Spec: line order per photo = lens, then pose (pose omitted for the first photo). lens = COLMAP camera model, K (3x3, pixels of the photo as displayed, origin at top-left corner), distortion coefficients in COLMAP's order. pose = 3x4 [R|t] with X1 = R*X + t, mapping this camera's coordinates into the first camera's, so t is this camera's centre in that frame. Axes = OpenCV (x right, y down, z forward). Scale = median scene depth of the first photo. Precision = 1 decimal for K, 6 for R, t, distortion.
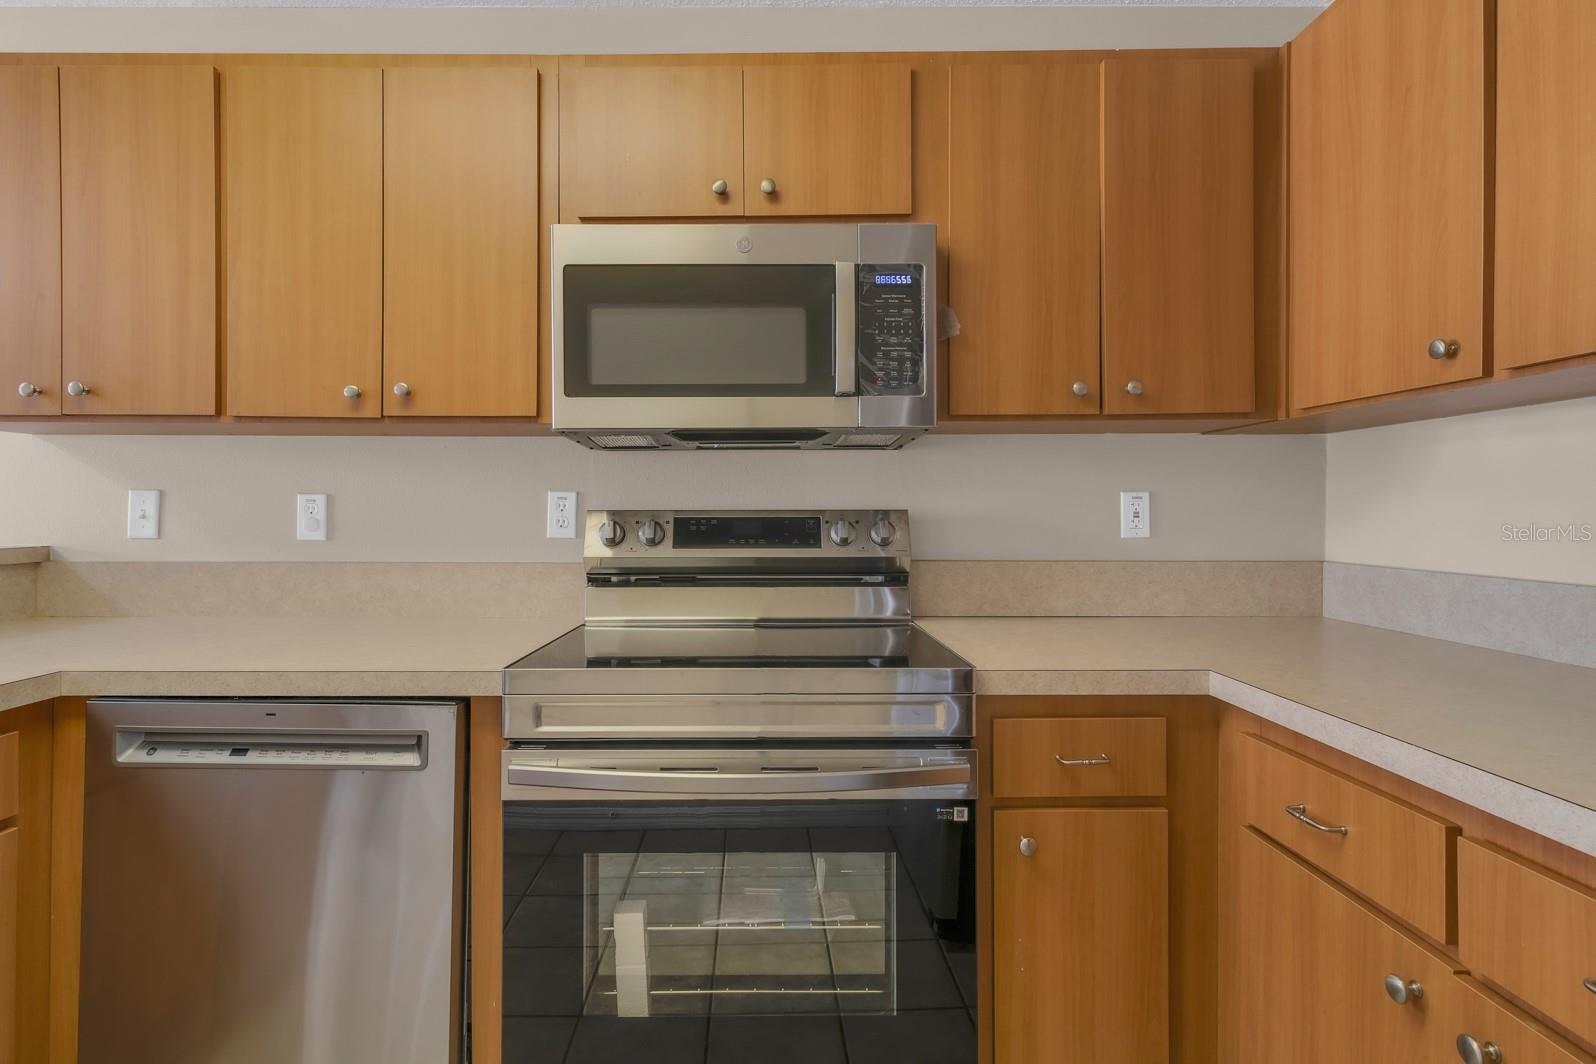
lens RADIAL K [[765.0, 0, 782.5], [0, 765.0, 512.8], [0, 0, 1]] dist [0.000840, 0.000195]
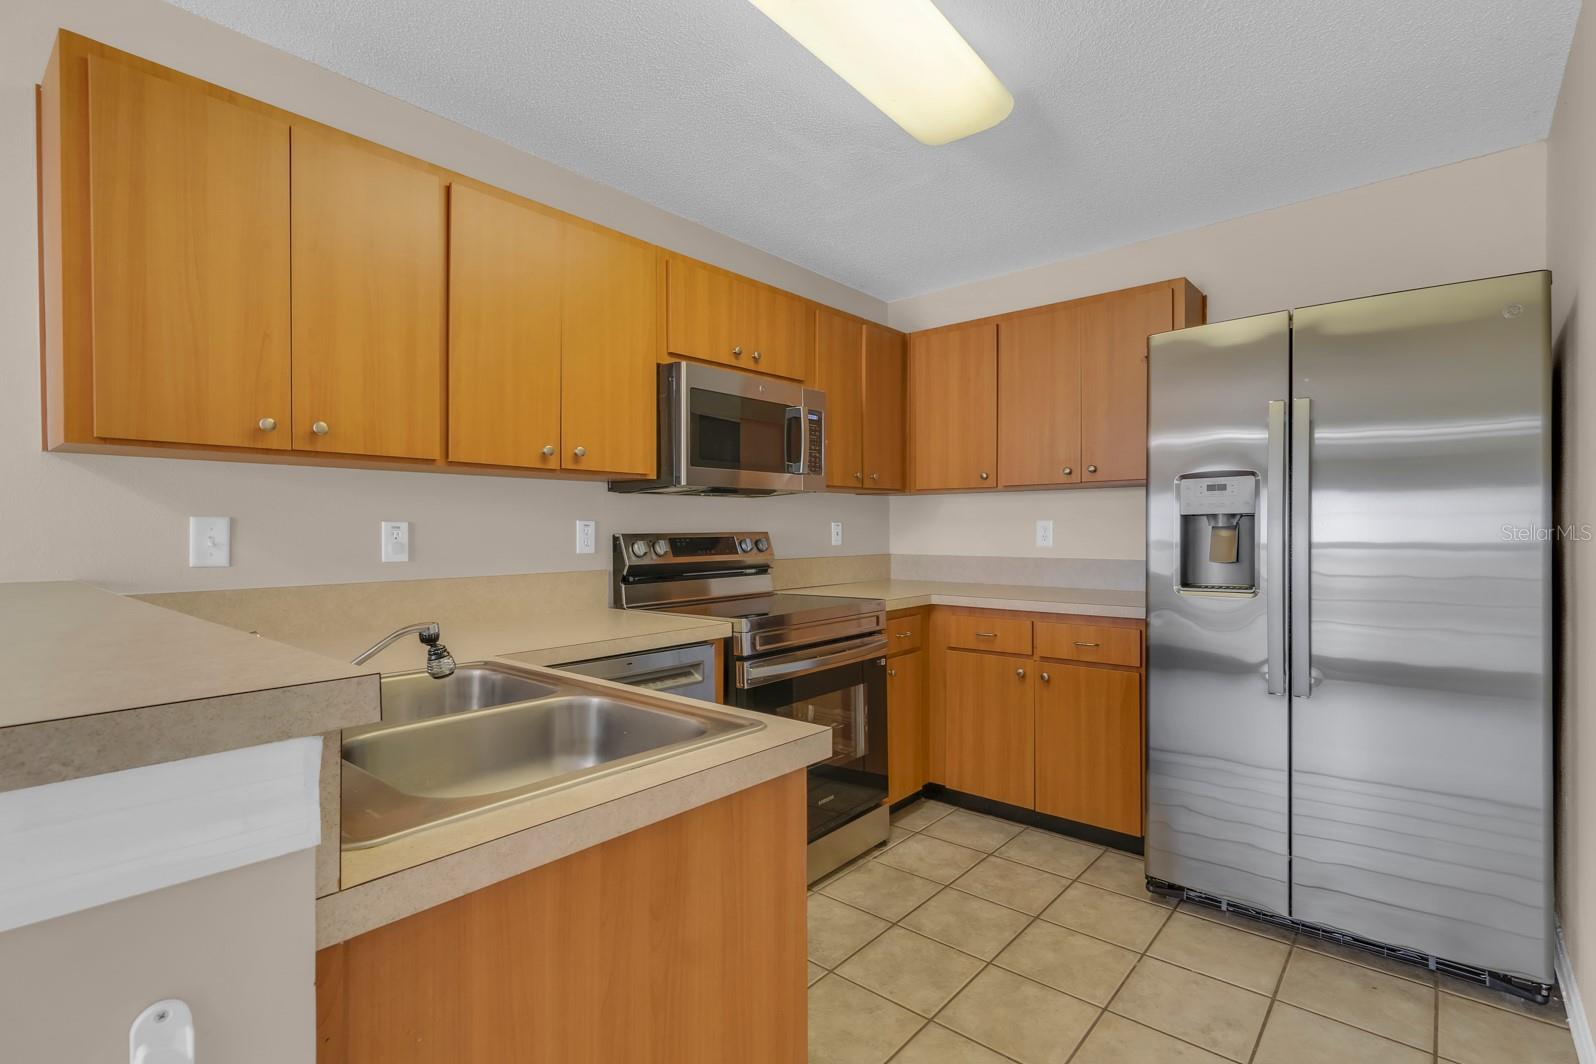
lens RADIAL K [[733.6, 0, 798.0], [0, 733.6, 532.0], [0, 0, 1]] dist [0.000333, -0.000015]
pose [[0.657745, -0.007454, 0.753204, -1.094622], [0.005976, 0.999971, 0.004678, -0.011234], [-0.753217, 0.001425, 0.657771, -0.191384]]
